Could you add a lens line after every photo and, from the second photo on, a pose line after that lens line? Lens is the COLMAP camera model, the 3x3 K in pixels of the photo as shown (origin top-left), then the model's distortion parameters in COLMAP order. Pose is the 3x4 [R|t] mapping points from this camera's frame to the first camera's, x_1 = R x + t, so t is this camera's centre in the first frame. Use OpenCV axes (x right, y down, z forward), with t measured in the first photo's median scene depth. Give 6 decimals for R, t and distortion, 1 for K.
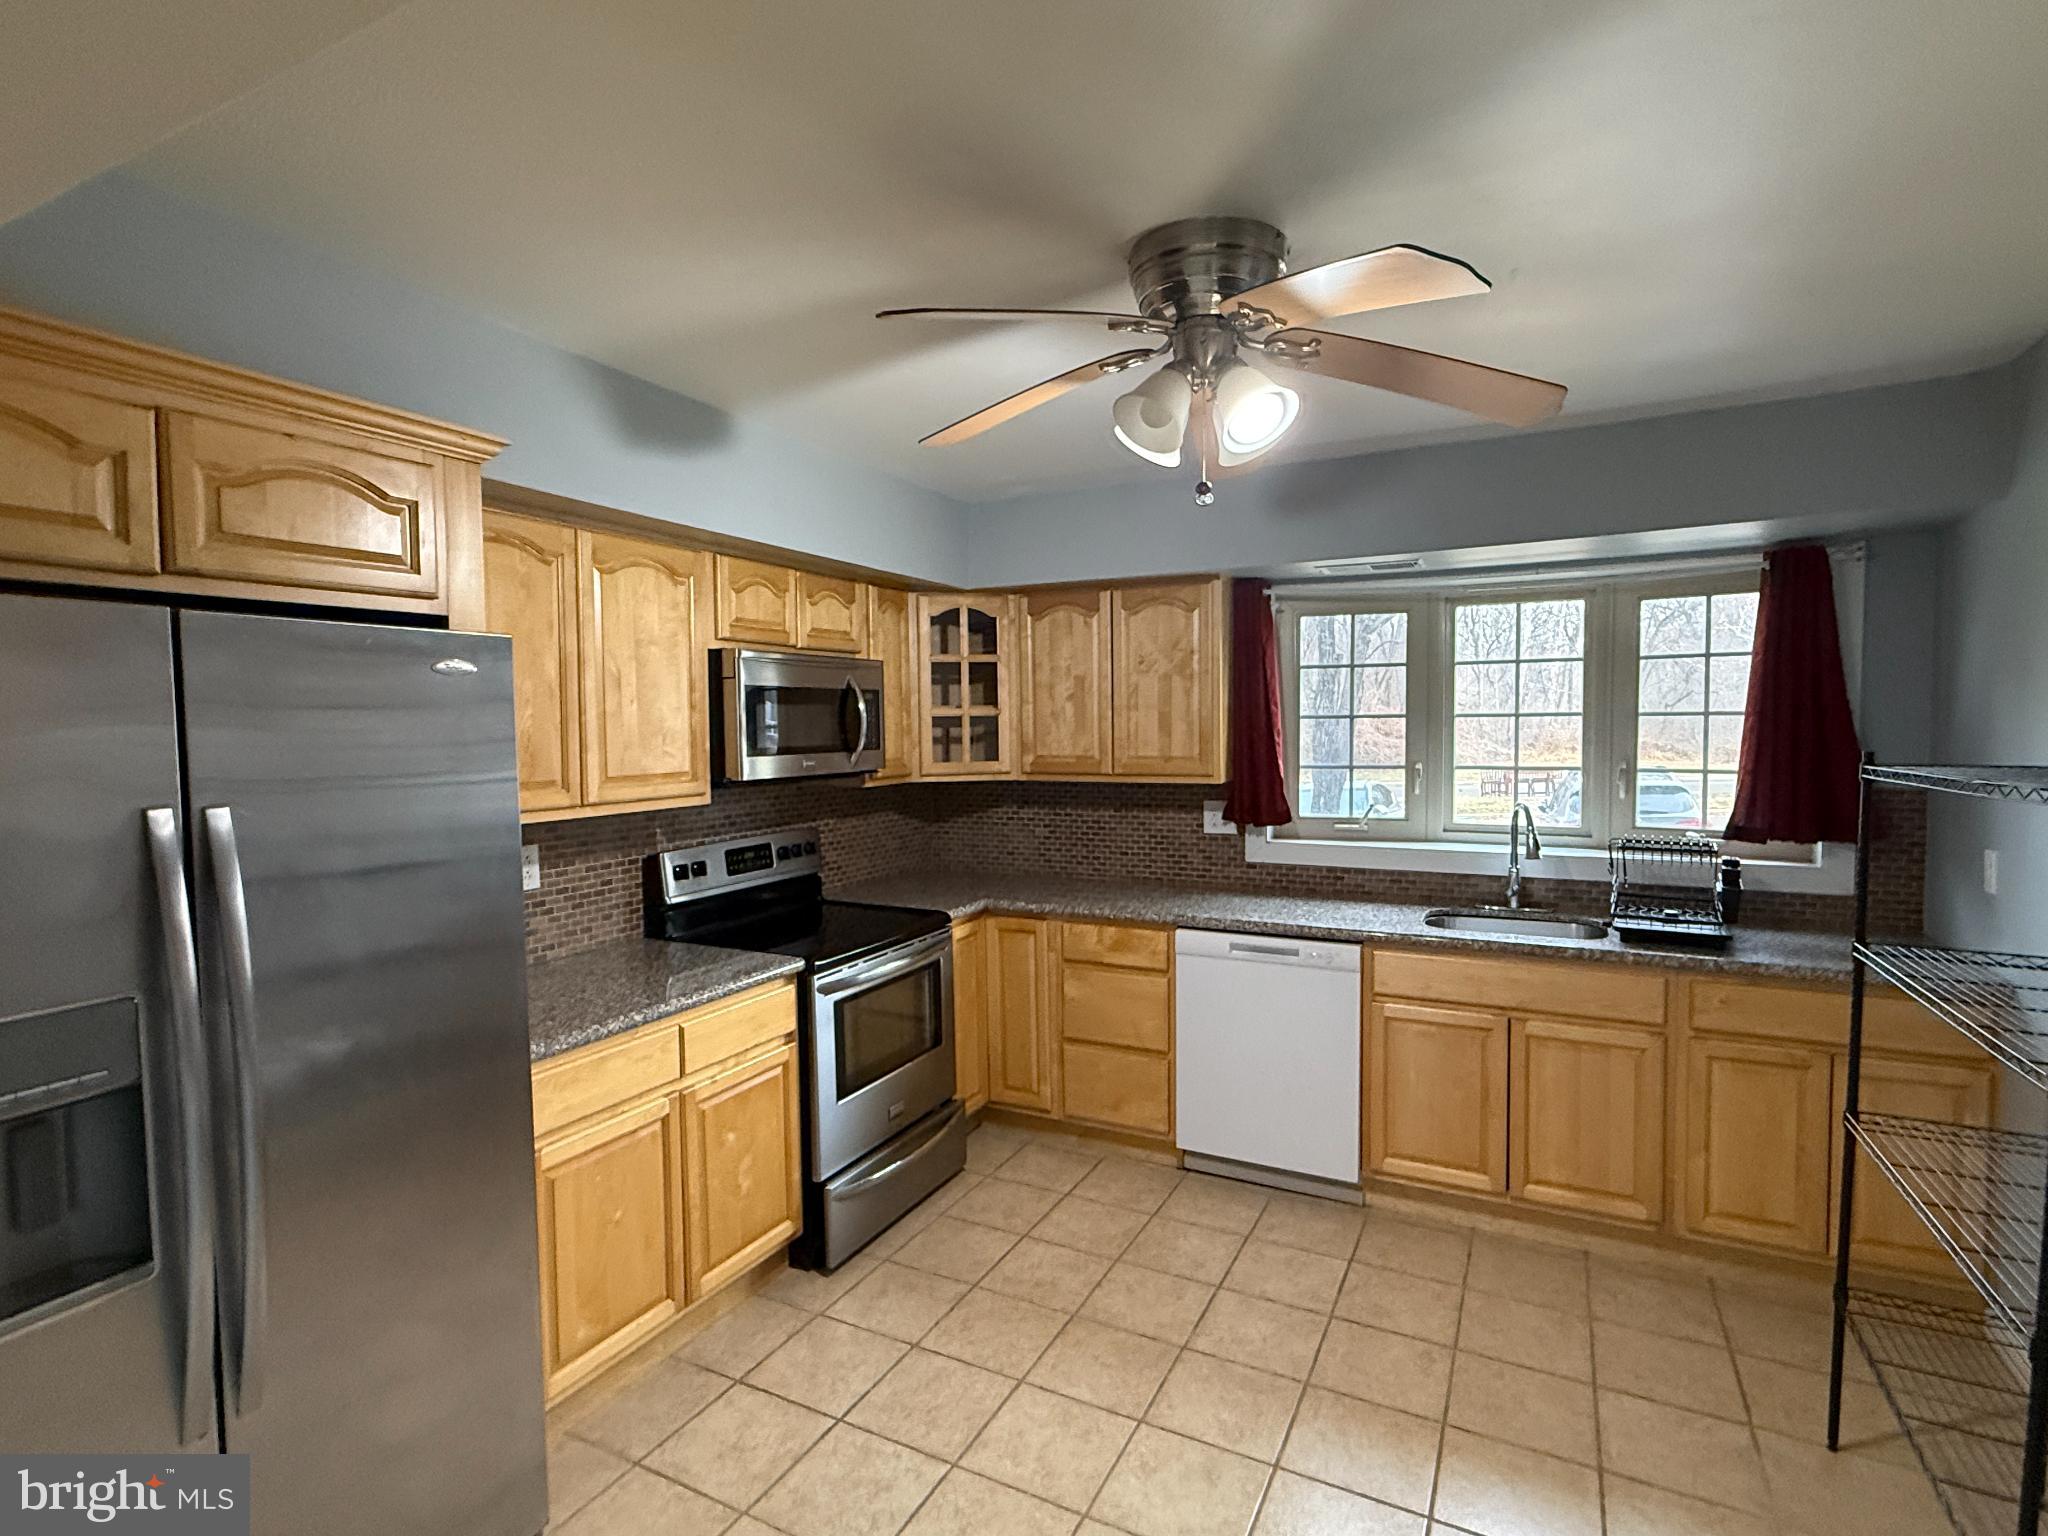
lens RADIAL K [[1002.3, 0, 1021.9], [0, 1002.3, 769.1], [0, 0, 1]] dist [0.000467, -0.001715]
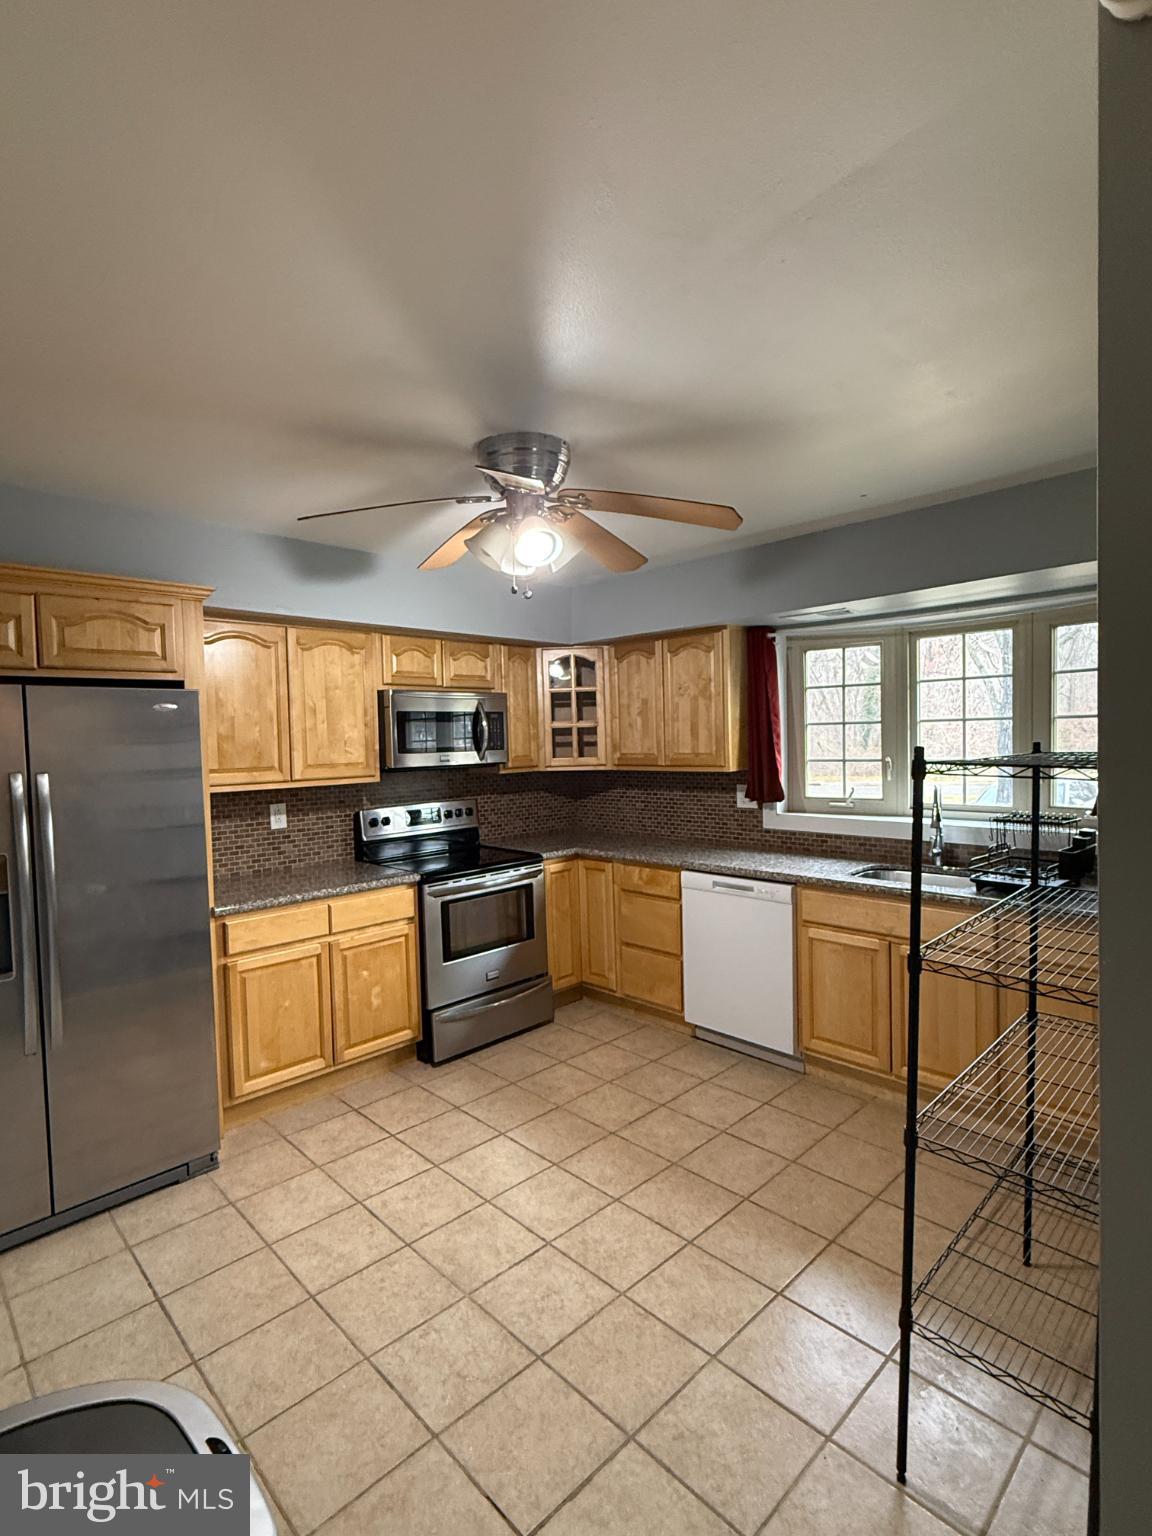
lens RADIAL K [[751.8, 0, 576.8], [0, 751.8, 767.2], [0, 0, 1]] dist [0.000467, -0.001715]
pose [[0.950464, 0.000033, -0.310834, 0.379780], [-0.000781, 0.999997, -0.002282, 0.012130], [0.310833, 0.002412, 0.950462, -0.098273]]
